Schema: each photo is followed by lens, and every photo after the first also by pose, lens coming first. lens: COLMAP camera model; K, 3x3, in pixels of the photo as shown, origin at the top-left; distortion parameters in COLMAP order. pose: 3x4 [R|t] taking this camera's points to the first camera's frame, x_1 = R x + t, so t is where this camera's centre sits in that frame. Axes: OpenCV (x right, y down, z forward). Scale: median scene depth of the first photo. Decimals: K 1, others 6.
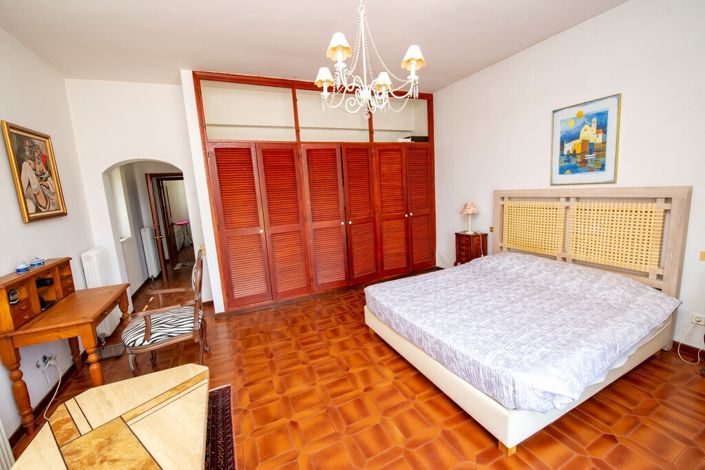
lens RADIAL K [[289.5, 0, 359.0], [0, 289.5, 234.2], [0, 0, 1]] dist [-0.028093, -0.000616]
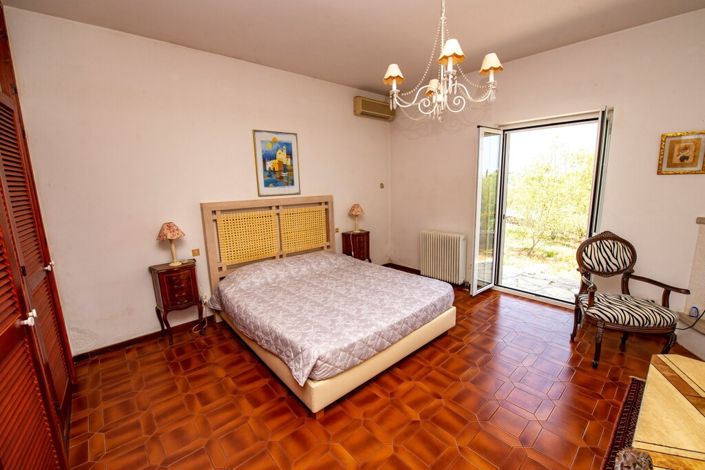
lens RADIAL K [[289.5, 0, 357.6], [0, 289.5, 234.1], [0, 0, 1]] dist [-0.028093, -0.000616]
pose [[-0.277412, -0.101075, 0.955420, -0.596090], [0.190729, 0.968864, 0.157877, -0.150262], [-0.941629, 0.226023, -0.249496, 1.073455]]
